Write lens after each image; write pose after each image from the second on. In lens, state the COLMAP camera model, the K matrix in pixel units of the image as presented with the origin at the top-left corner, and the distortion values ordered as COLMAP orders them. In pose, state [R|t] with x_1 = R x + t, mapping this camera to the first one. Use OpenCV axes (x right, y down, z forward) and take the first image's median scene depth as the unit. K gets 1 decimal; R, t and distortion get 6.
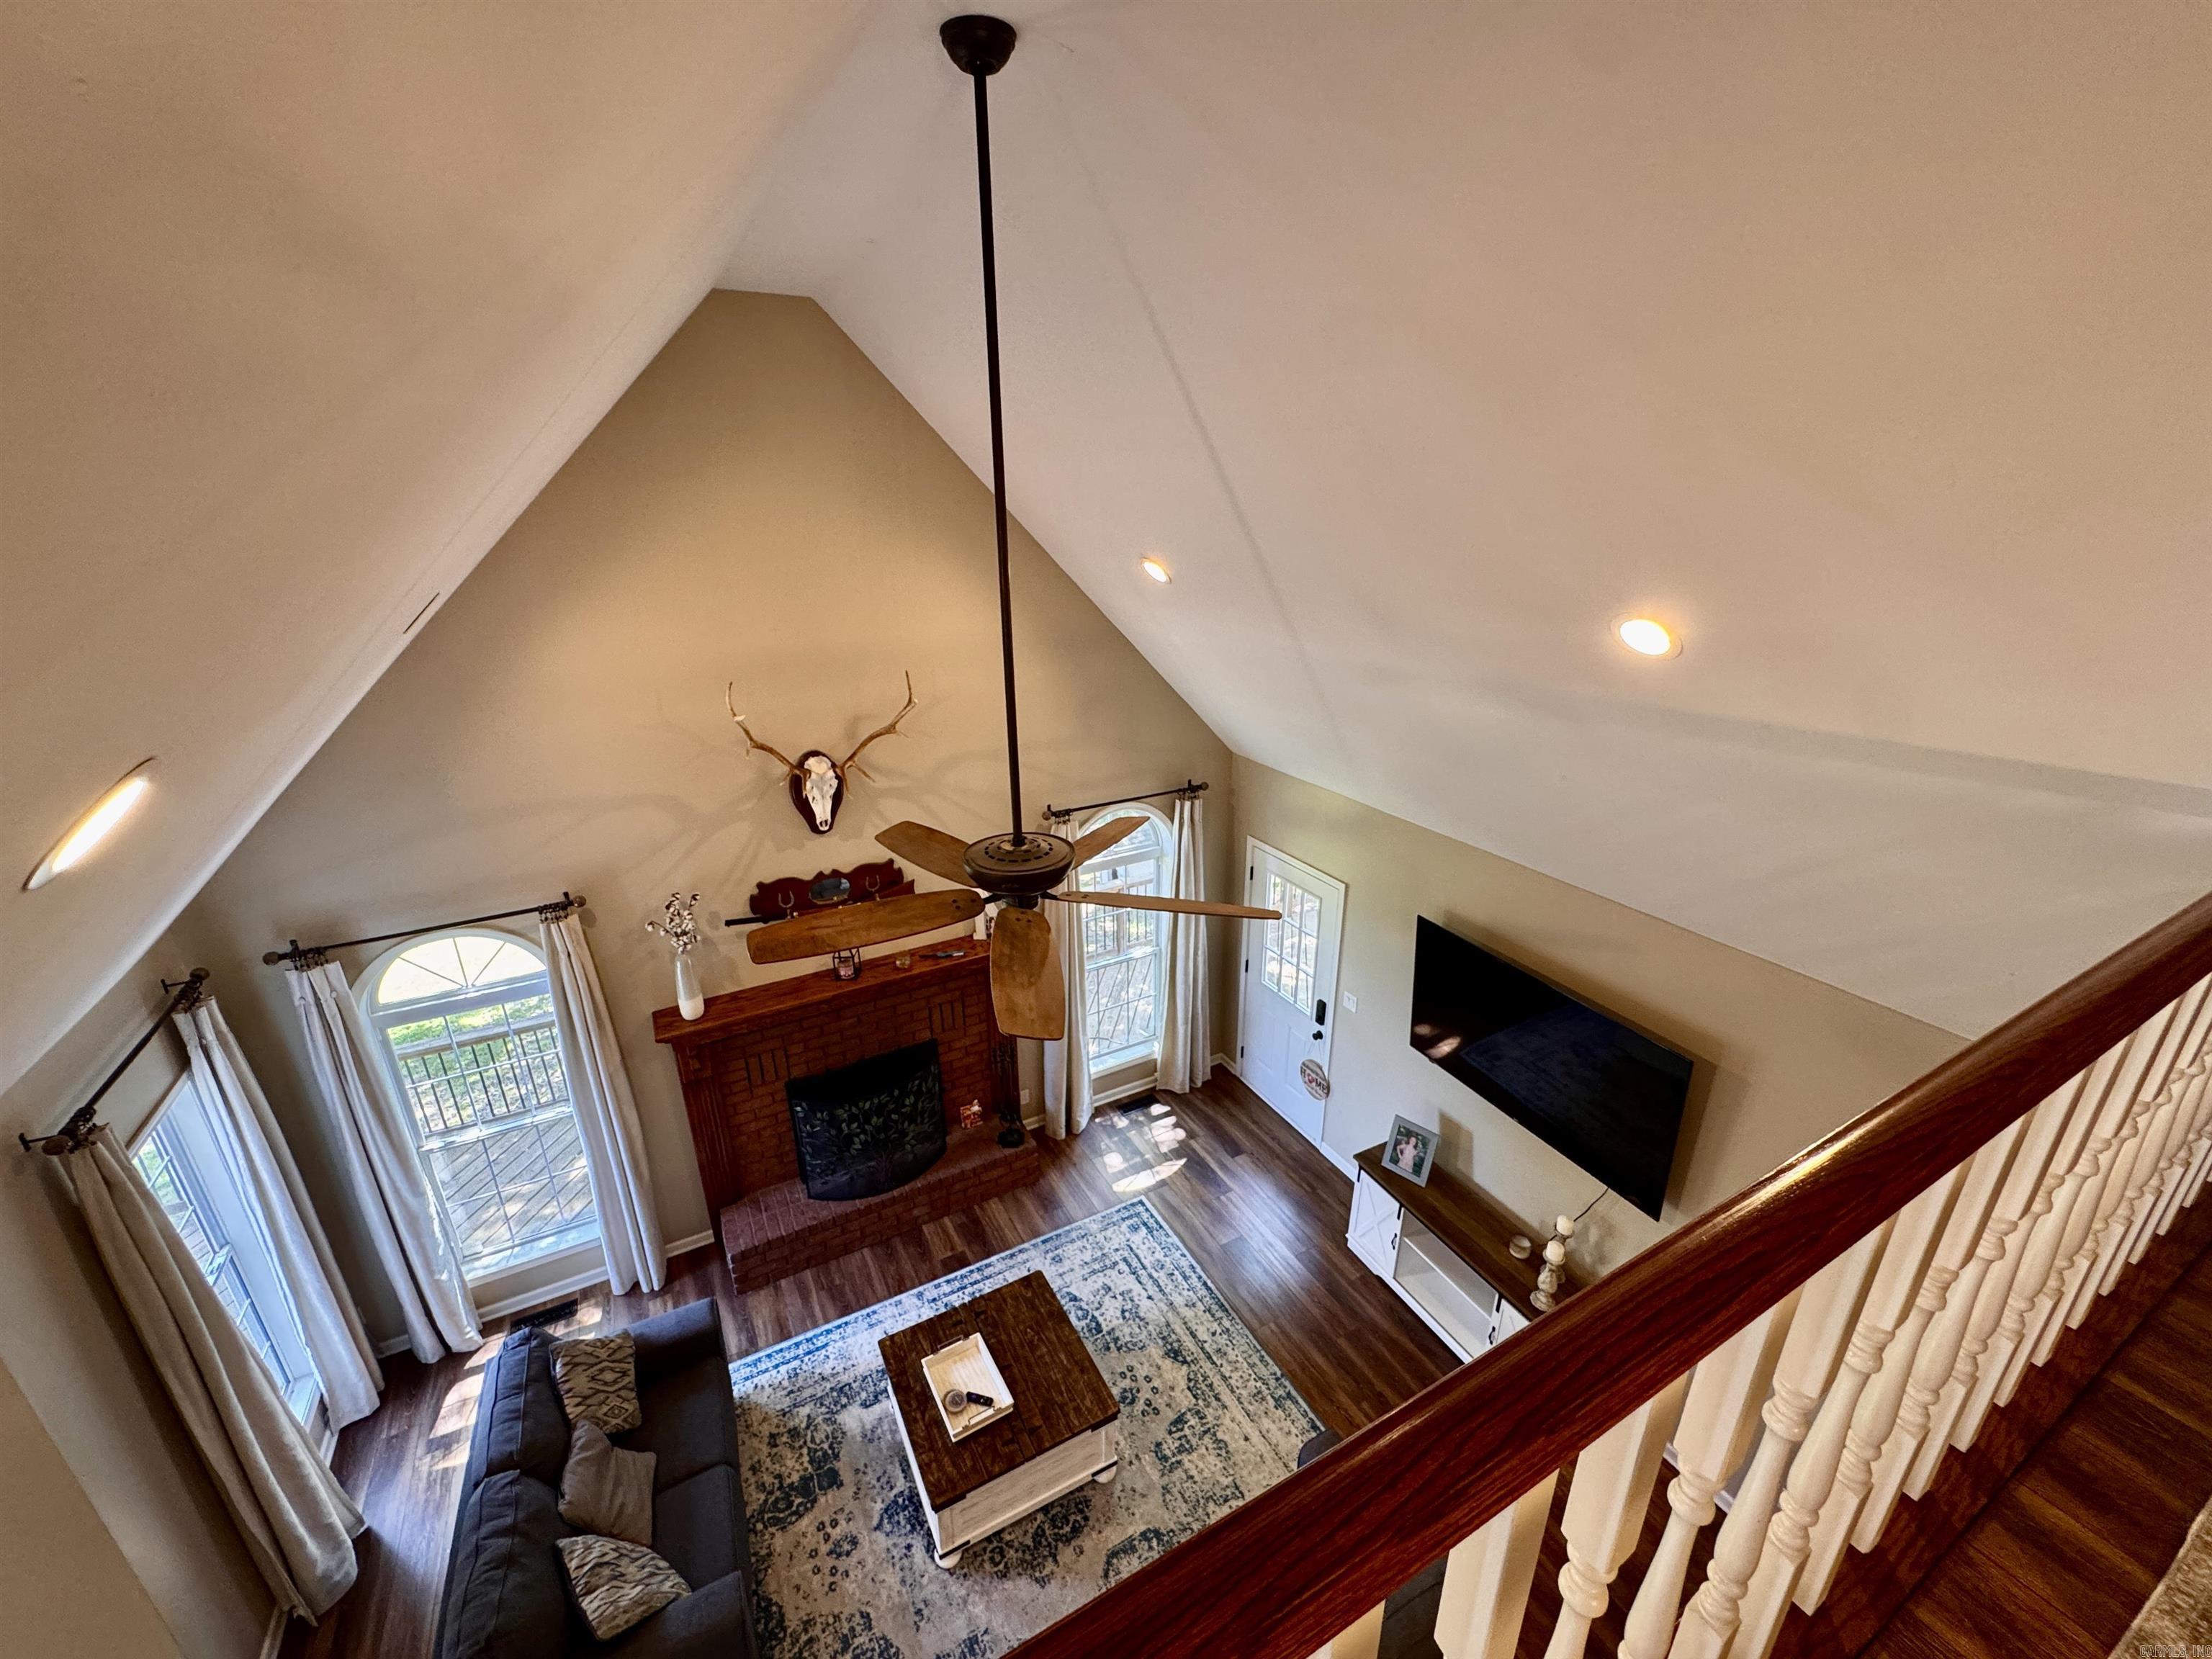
lens RADIAL K [[887.8, 0, 1110.3], [0, 887.8, 834.4], [0, 0, 1]] dist [-0.005607, 0.000668]
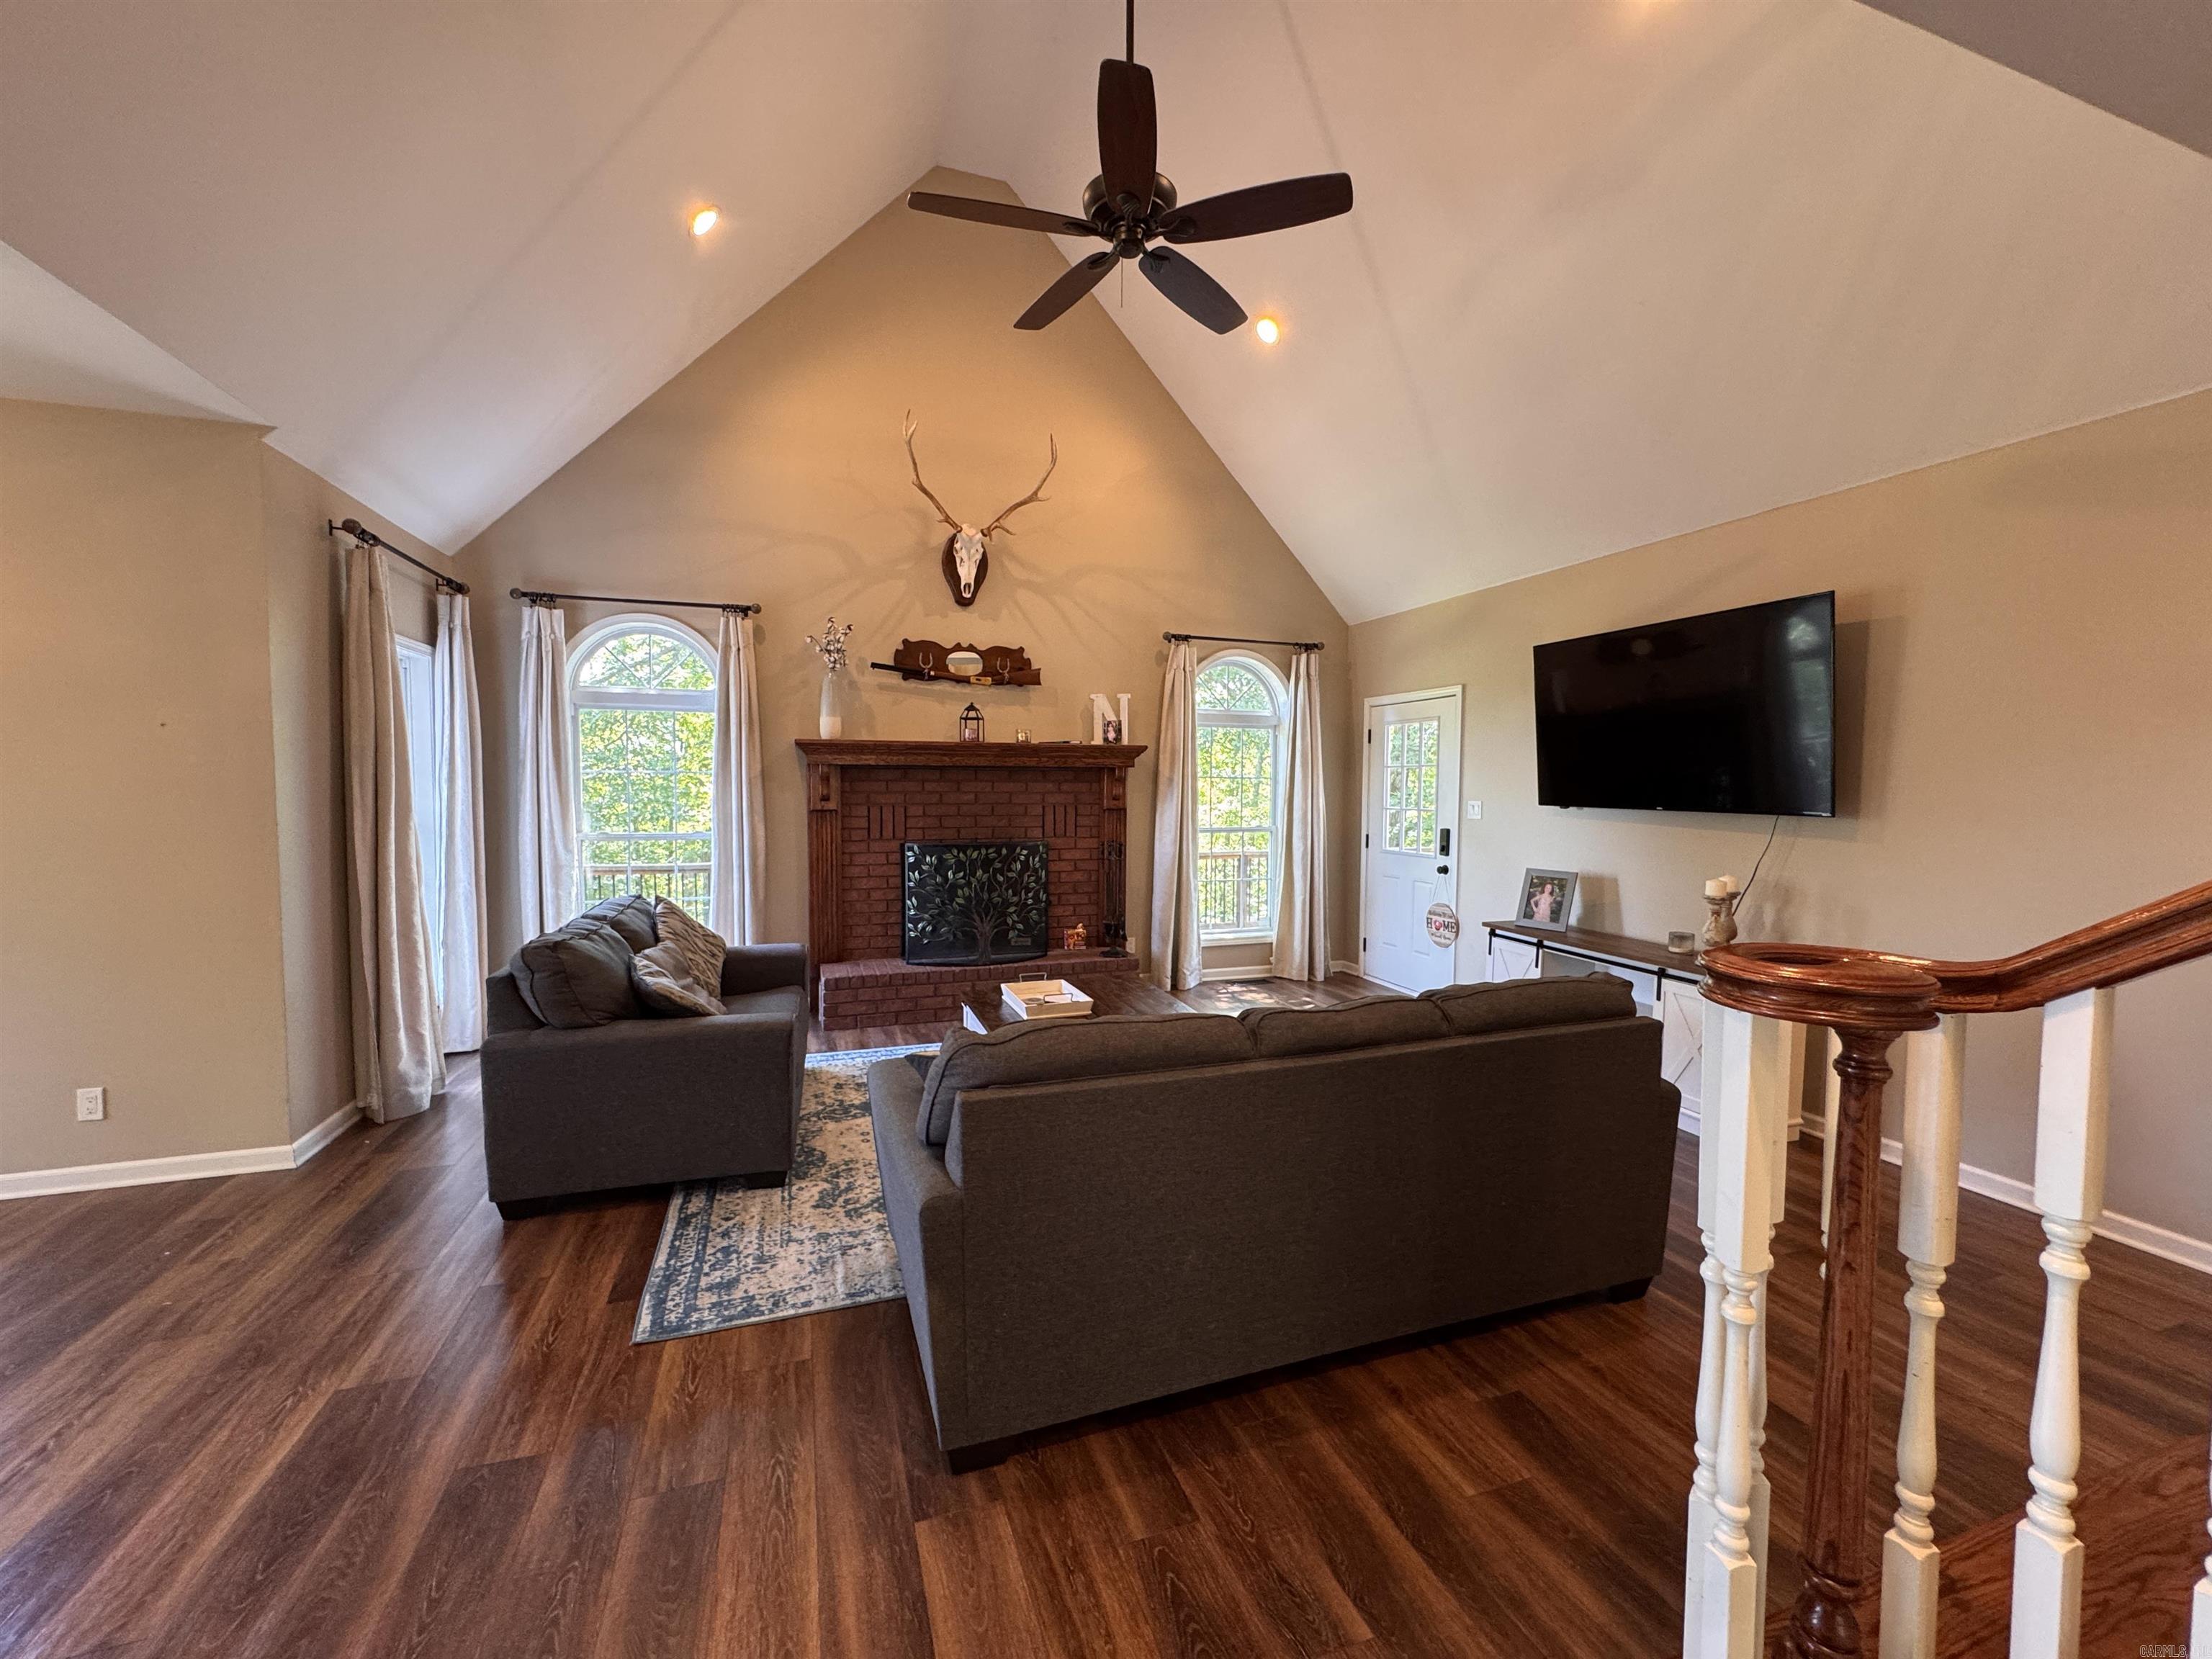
lens RADIAL K [[887.8, 0, 1109.6], [0, 887.8, 826.3], [0, 0, 1]] dist [-0.005607, 0.000668]
pose [[0.987024, 0.023460, -0.158849, 0.038387], [-0.070463, 0.952213, -0.297196, 0.566192], [0.144286, 0.304532, 0.941510, 0.057125]]
